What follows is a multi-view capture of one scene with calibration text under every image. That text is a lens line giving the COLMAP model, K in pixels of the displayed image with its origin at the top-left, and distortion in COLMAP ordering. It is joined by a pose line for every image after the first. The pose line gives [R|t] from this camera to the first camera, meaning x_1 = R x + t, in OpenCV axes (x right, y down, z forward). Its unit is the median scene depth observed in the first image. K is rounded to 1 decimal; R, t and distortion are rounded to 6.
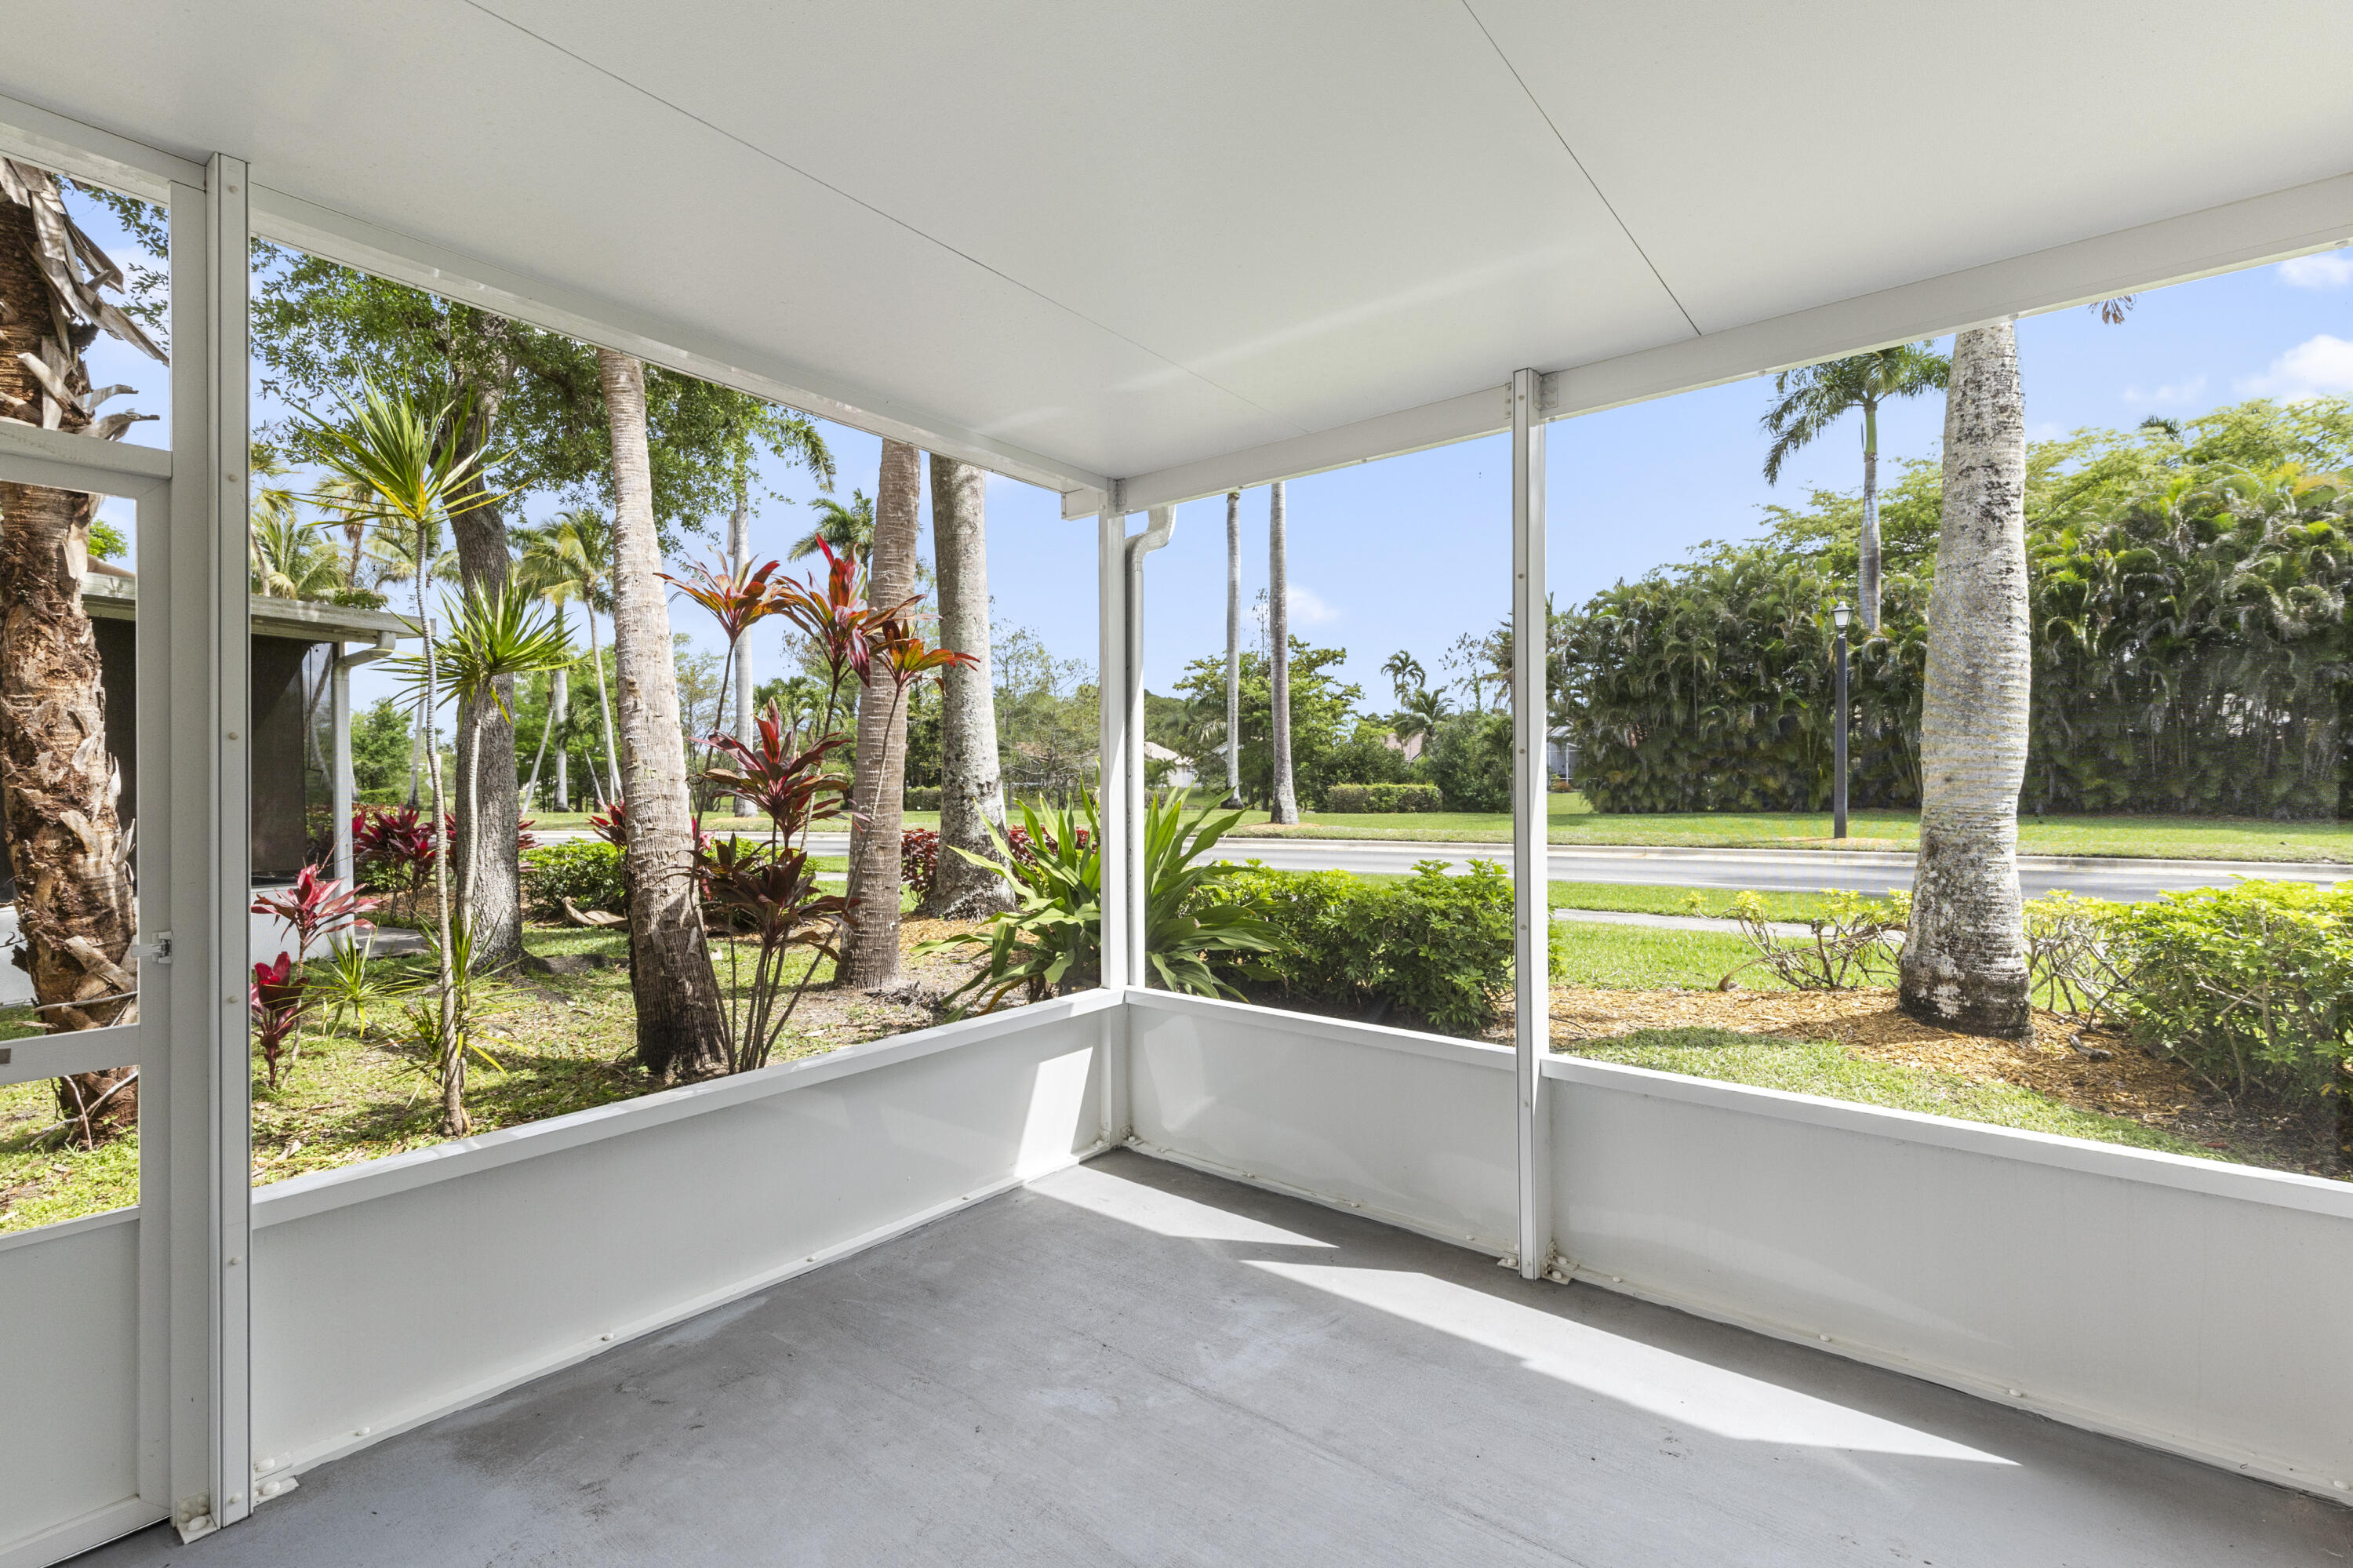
lens RADIAL K [[1055.7, 0, 1173.6], [0, 1055.7, 787.3], [0, 0, 1]] dist [0.001066, 0.000381]
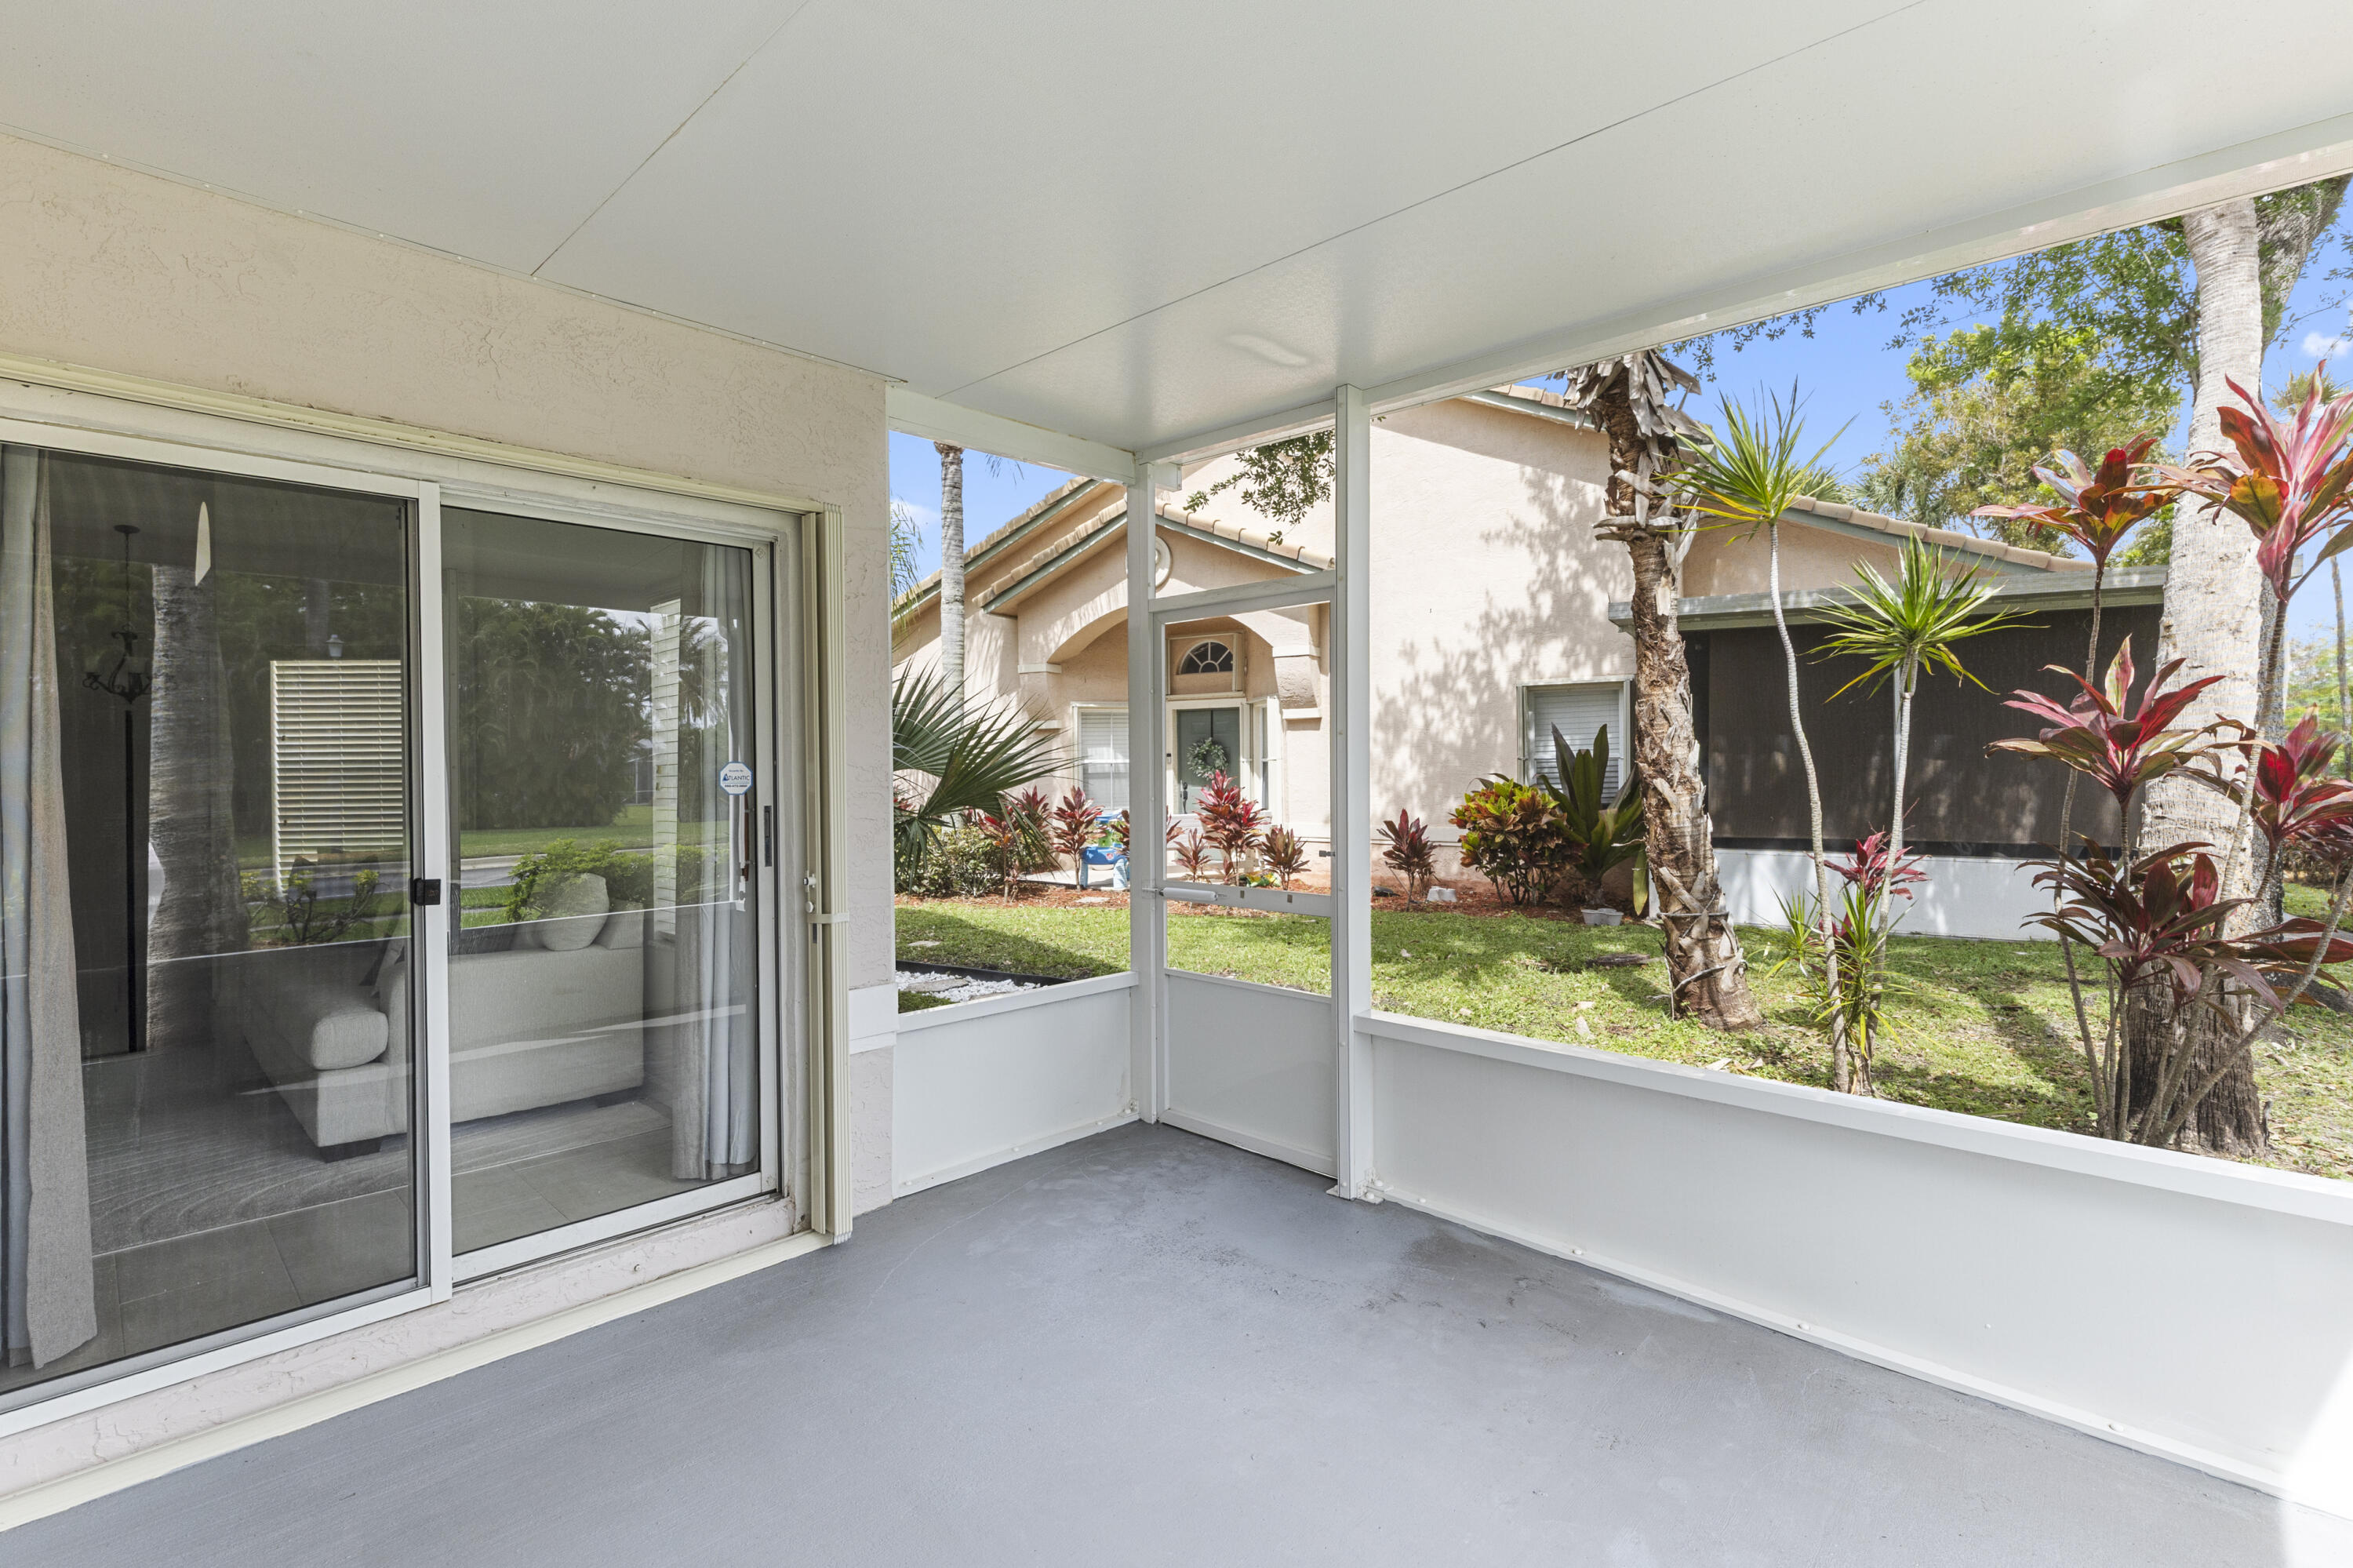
lens RADIAL K [[1055.7, 0, 1182.4], [0, 1055.7, 776.4], [0, 0, 1]] dist [0.001066, 0.000381]
pose [[-0.079394, 0.011584, -0.996776, 0.423702], [-0.004227, 0.999920, 0.011957, 0.004785], [0.996834, 0.005162, -0.079338, 0.469479]]
